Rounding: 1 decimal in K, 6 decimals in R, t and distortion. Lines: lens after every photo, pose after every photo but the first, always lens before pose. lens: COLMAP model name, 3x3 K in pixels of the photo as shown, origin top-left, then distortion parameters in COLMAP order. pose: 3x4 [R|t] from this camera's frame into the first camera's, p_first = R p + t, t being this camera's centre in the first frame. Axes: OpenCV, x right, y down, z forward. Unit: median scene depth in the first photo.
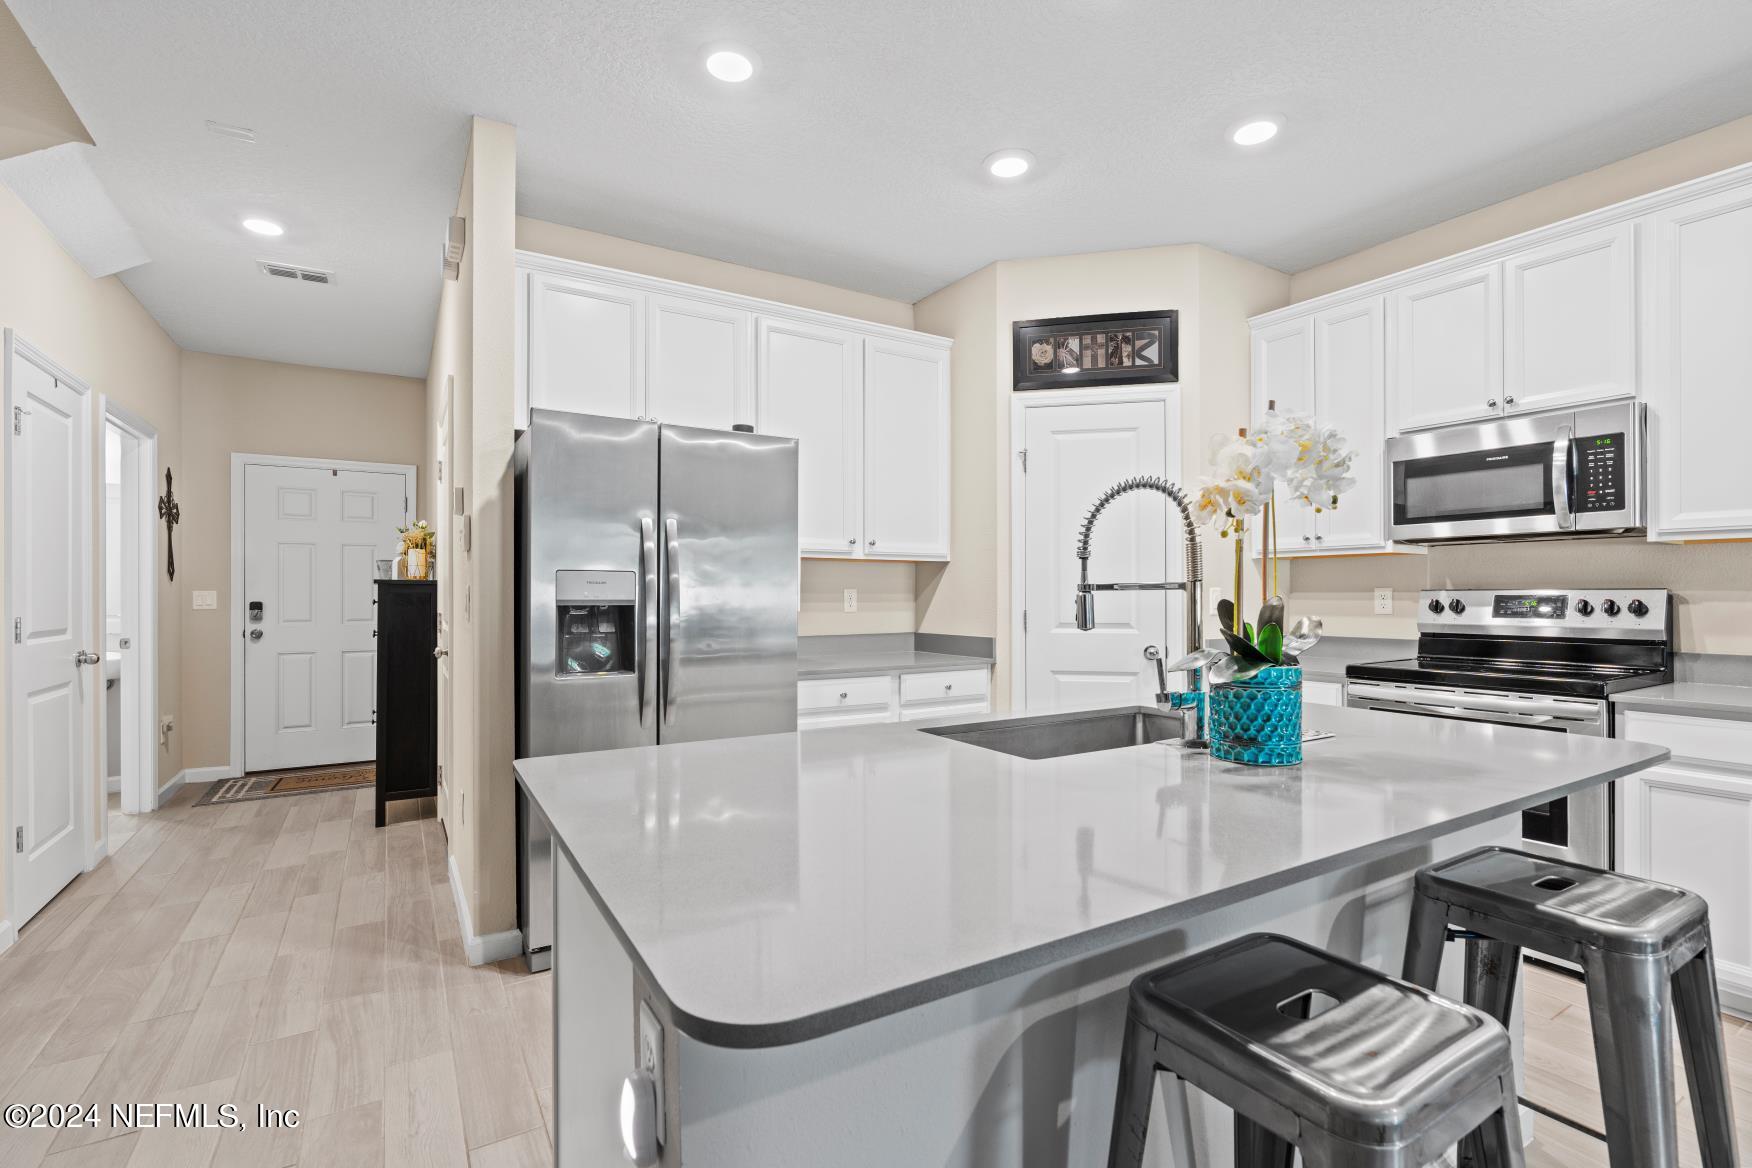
lens RADIAL K [[790.1, 0, 879.1], [0, 790.1, 592.1], [0, 0, 1]] dist [-0.009840, 0.003246]
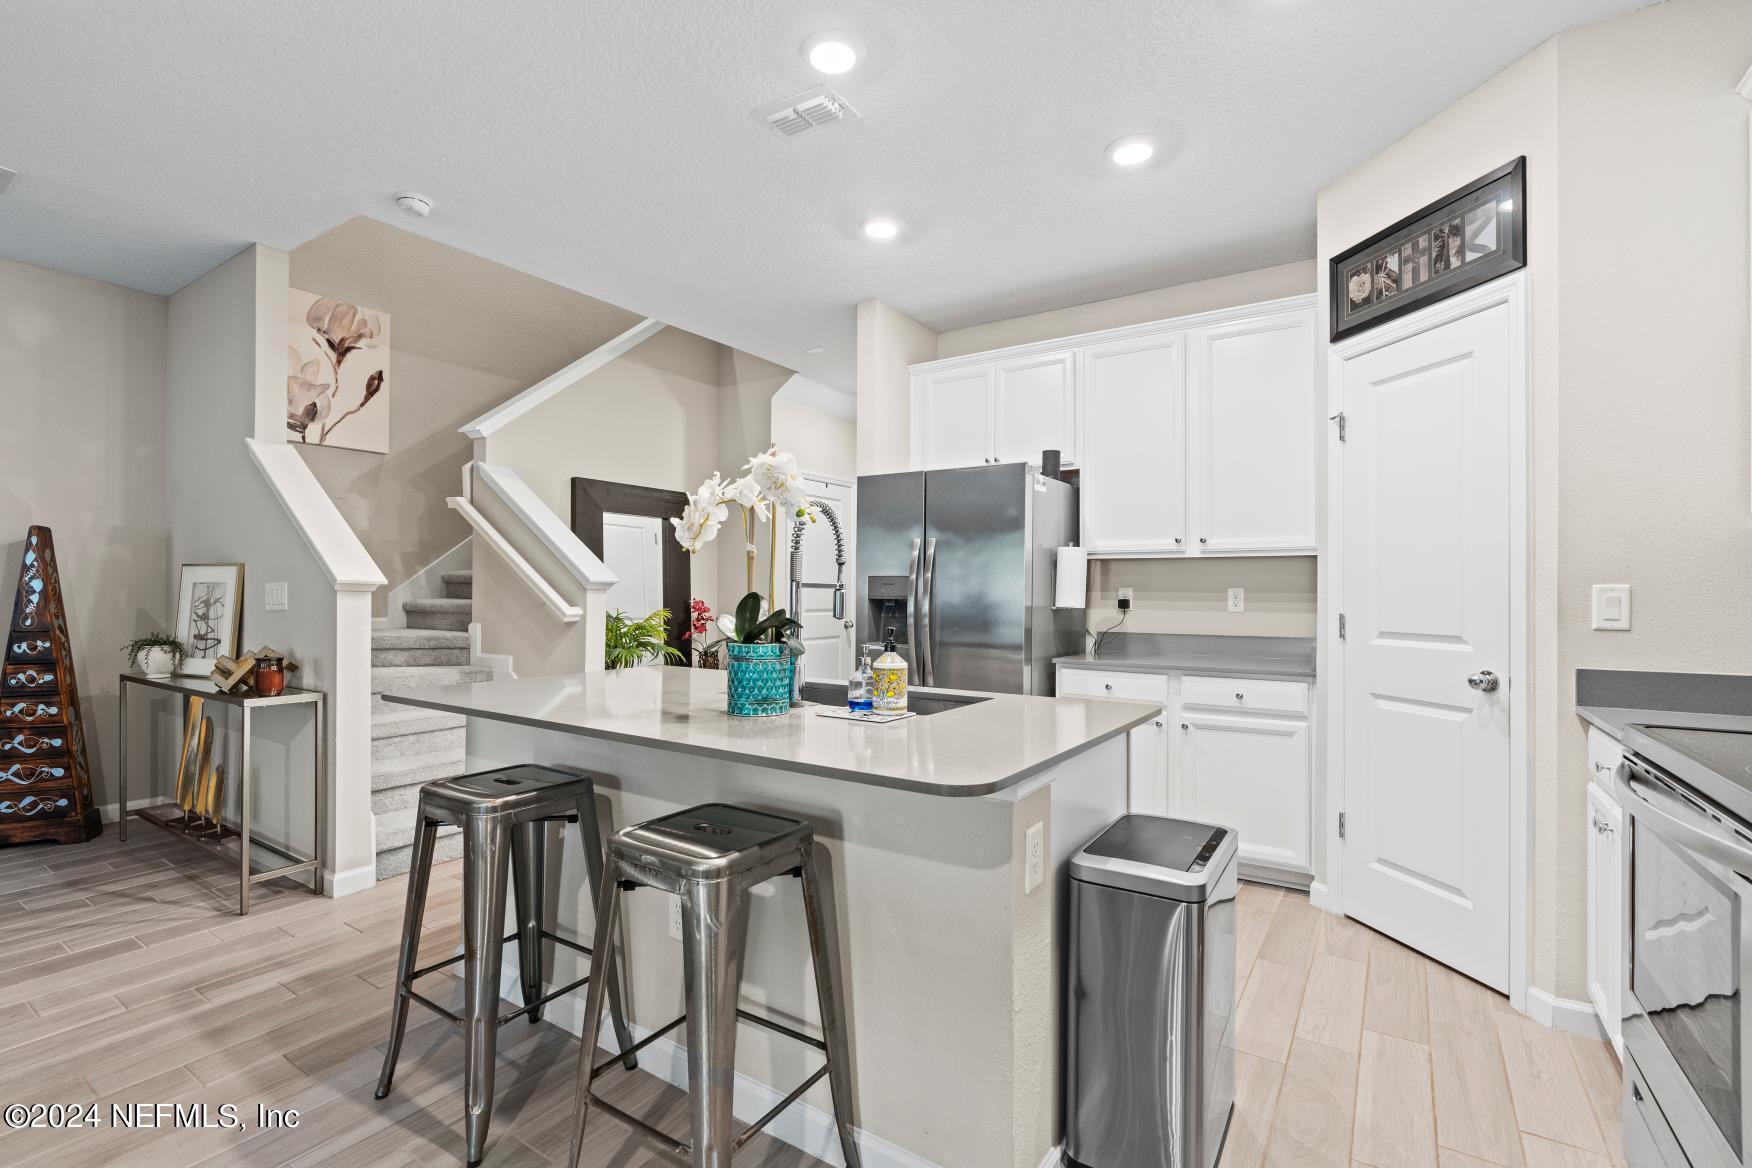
lens RADIAL K [[790.1, 0, 892.2], [0, 790.1, 584.0], [0, 0, 1]] dist [-0.009840, 0.003246]
pose [[0.423030, -0.005925, -0.906096, 0.741230], [-0.003181, 0.999963, -0.008024, 0.000512], [0.906110, 0.006277, 0.422995, 0.258577]]
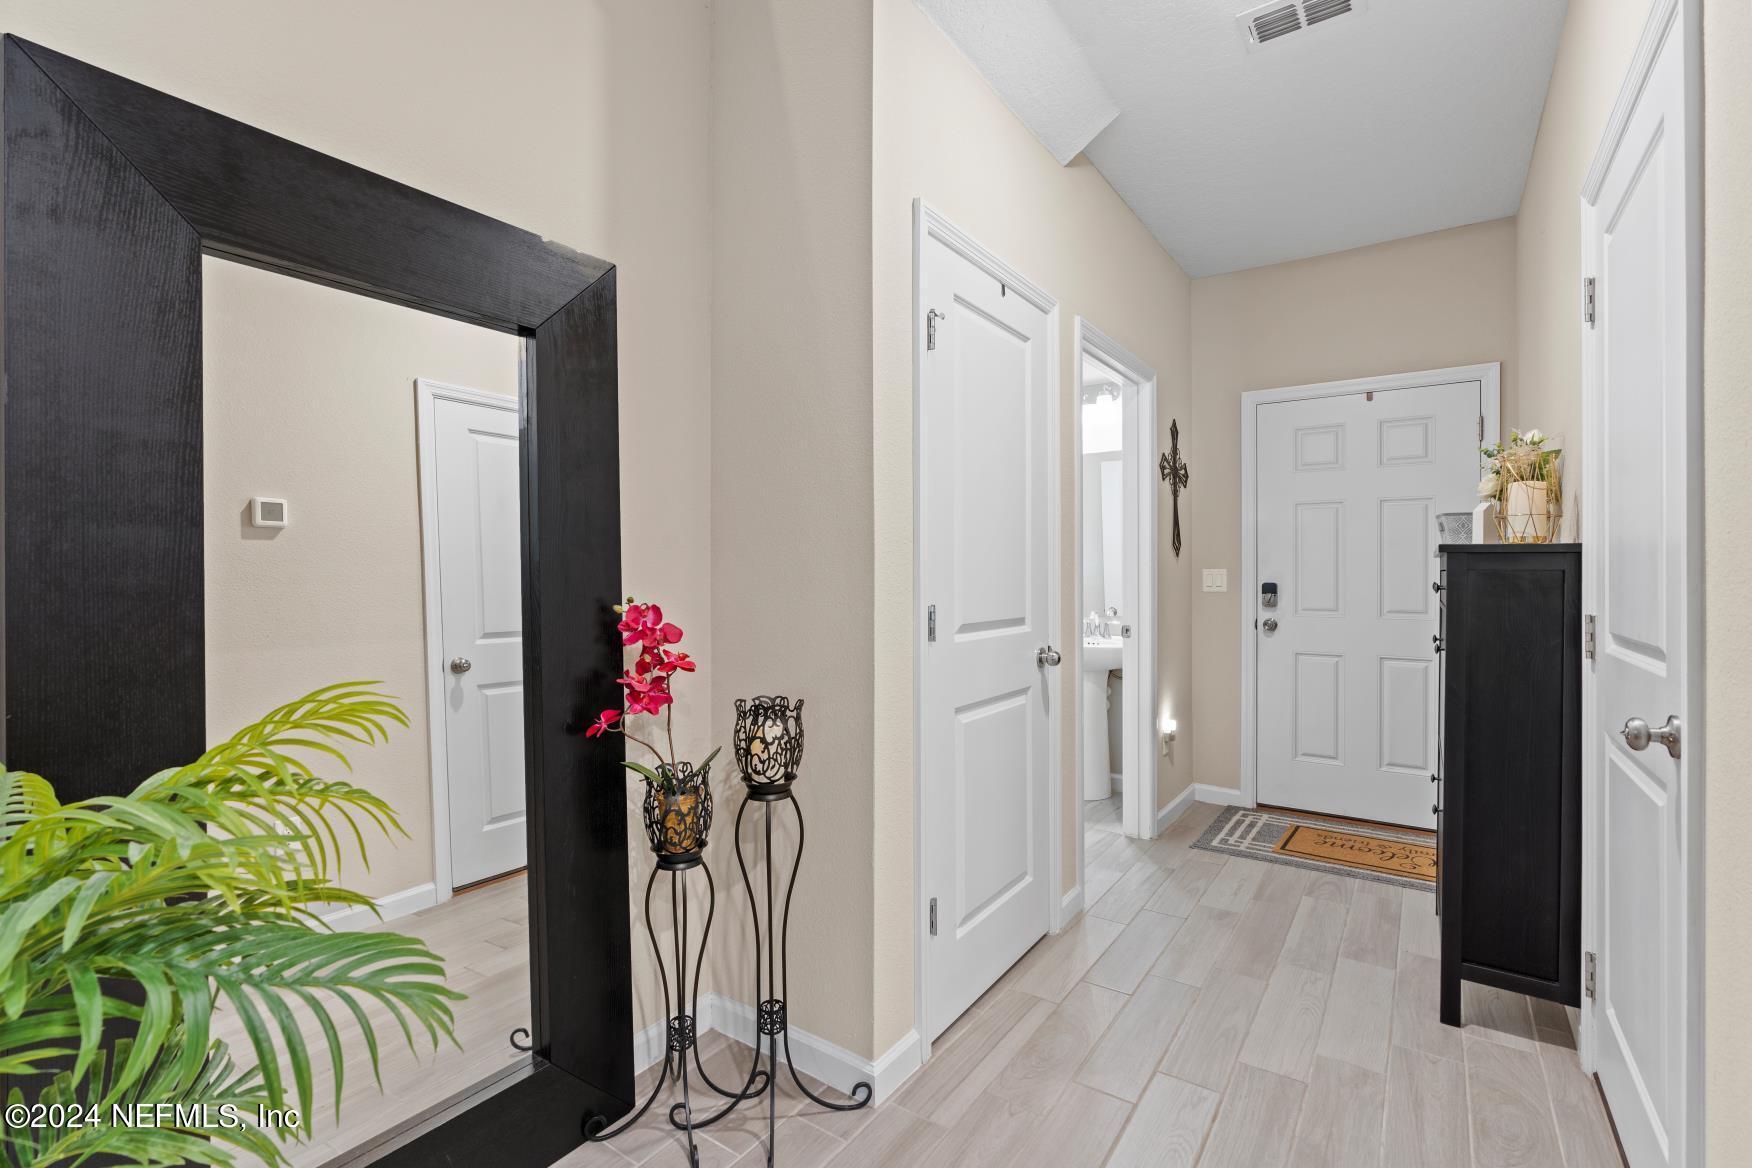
lens RADIAL K [[790.1, 0, 880.5], [0, 790.1, 570.6], [0, 0, 1]] dist [-0.009840, 0.003246]
pose [[0.393428, -0.001181, -0.919355, -0.350474], [0.000873, 0.999999, -0.000911, 0.001375], [0.919355, -0.000444, 0.393428, 0.517929]]
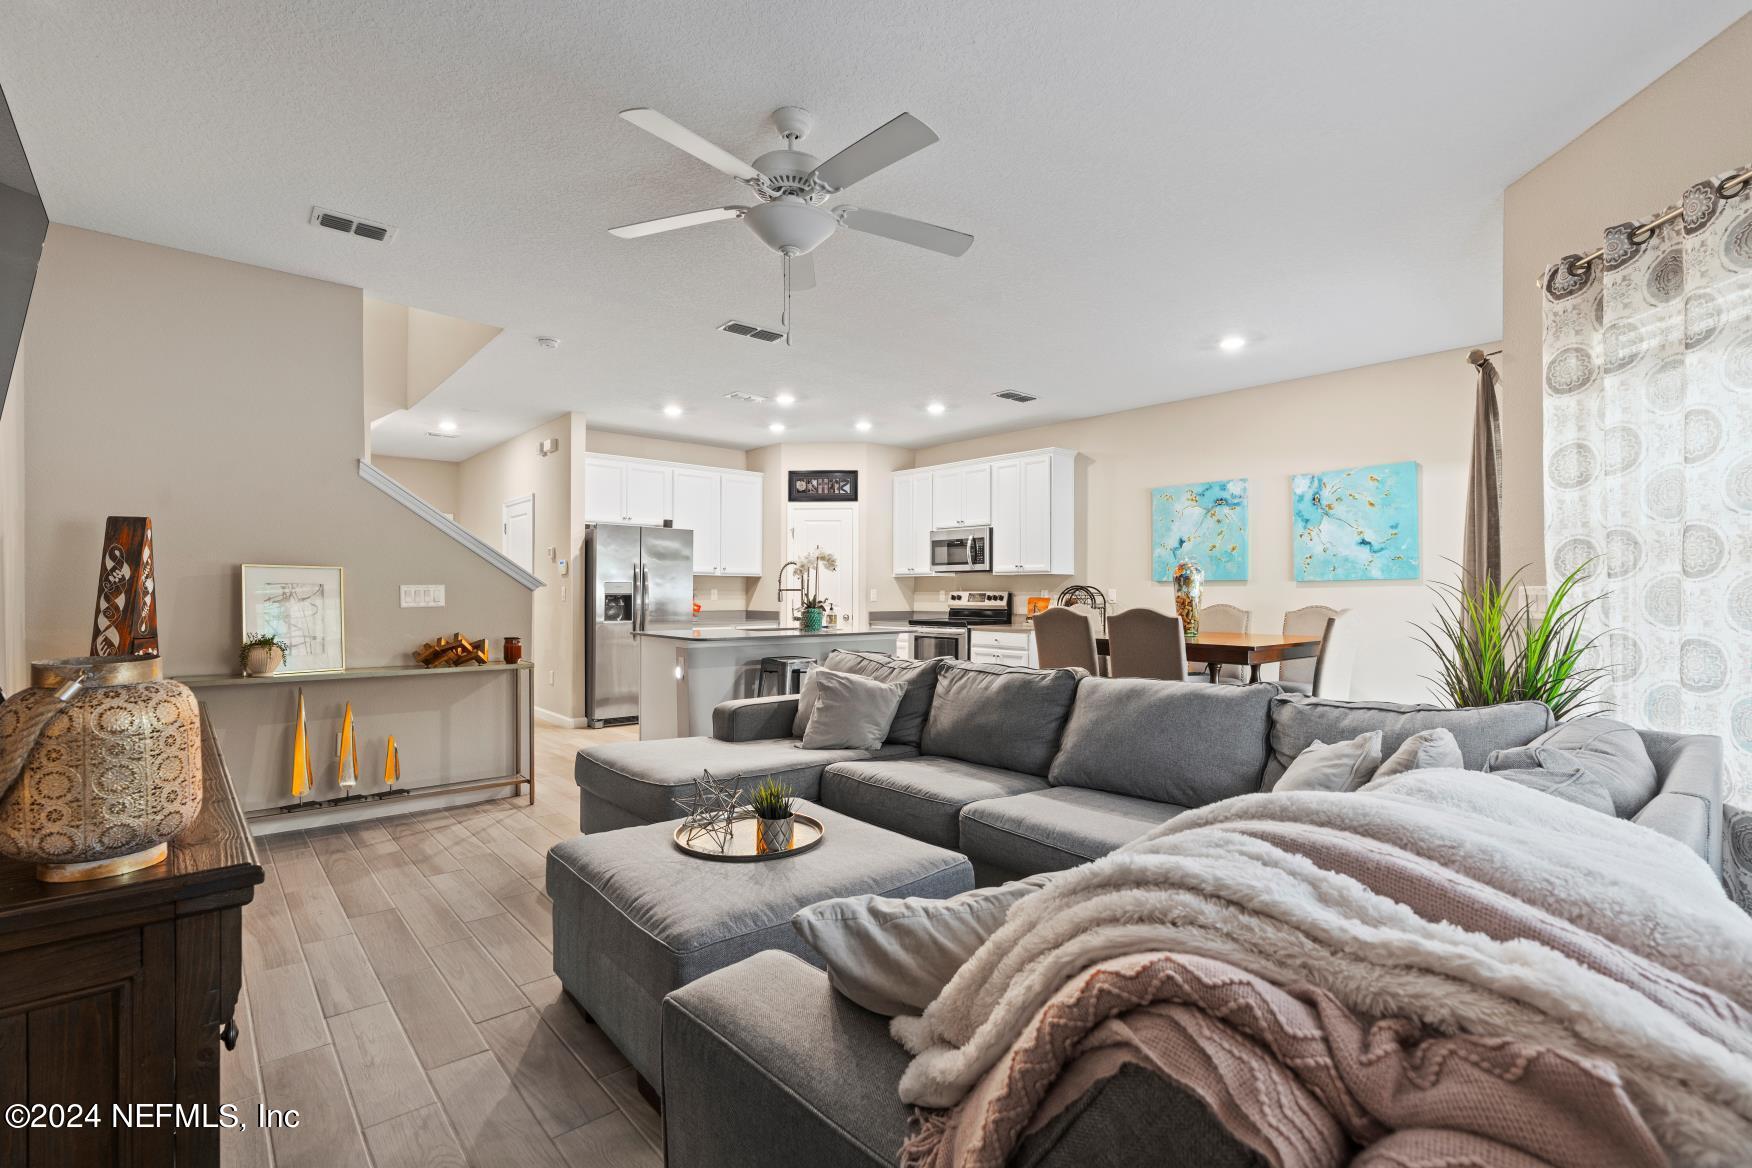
lens RADIAL K [[790.1, 0, 866.6], [0, 790.1, 593.0], [0, 0, 1]] dist [-0.009840, 0.003246]
pose [[0.988507, 0.004590, 0.151107, 0.053242], [-0.004967, 0.999985, 0.002121, -0.000549], [-0.151096, -0.002847, 0.988515, -1.311851]]
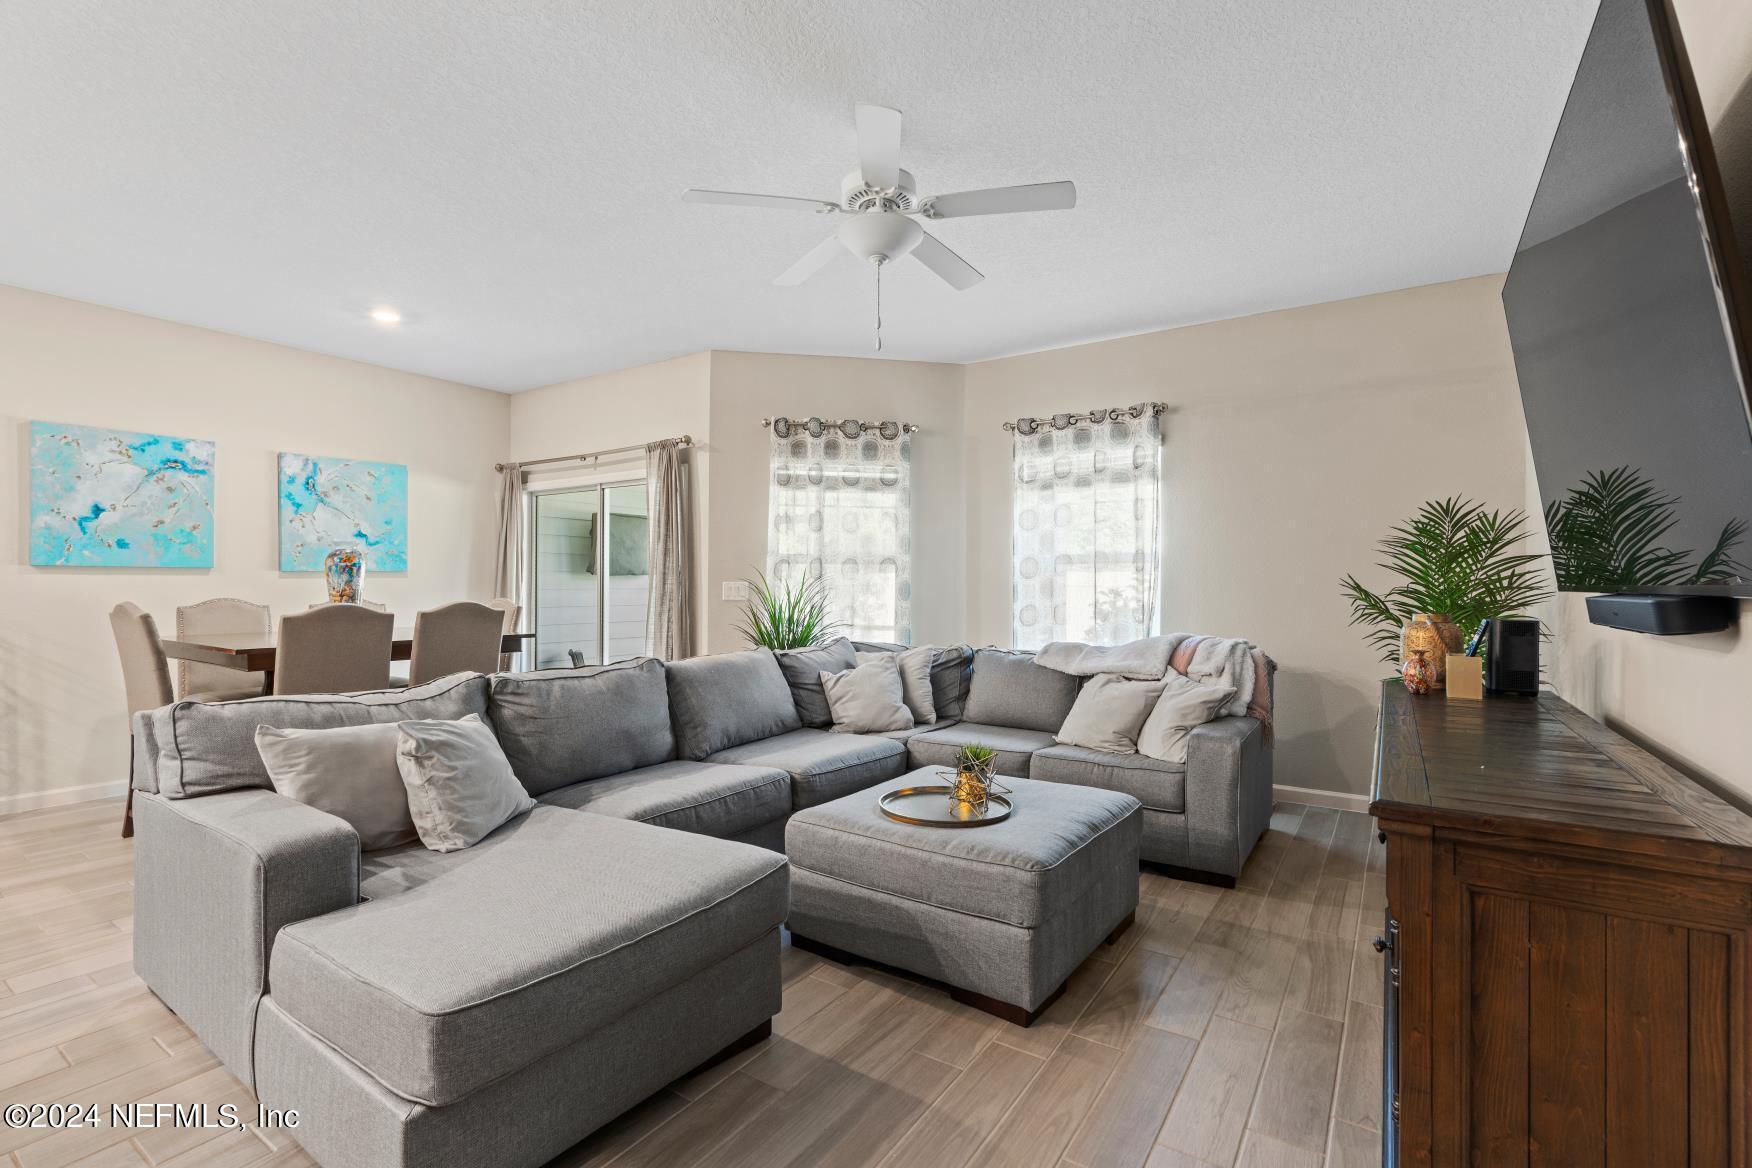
lens RADIAL K [[790.1, 0, 899.5], [0, 790.1, 580.9], [0, 0, 1]] dist [-0.009840, 0.003246]
pose [[-0.417628, 0.007274, 0.908589, -0.607670], [-0.003435, 0.999948, -0.009584, 0.002161], [-0.908612, -0.007124, -0.417581, -0.283849]]
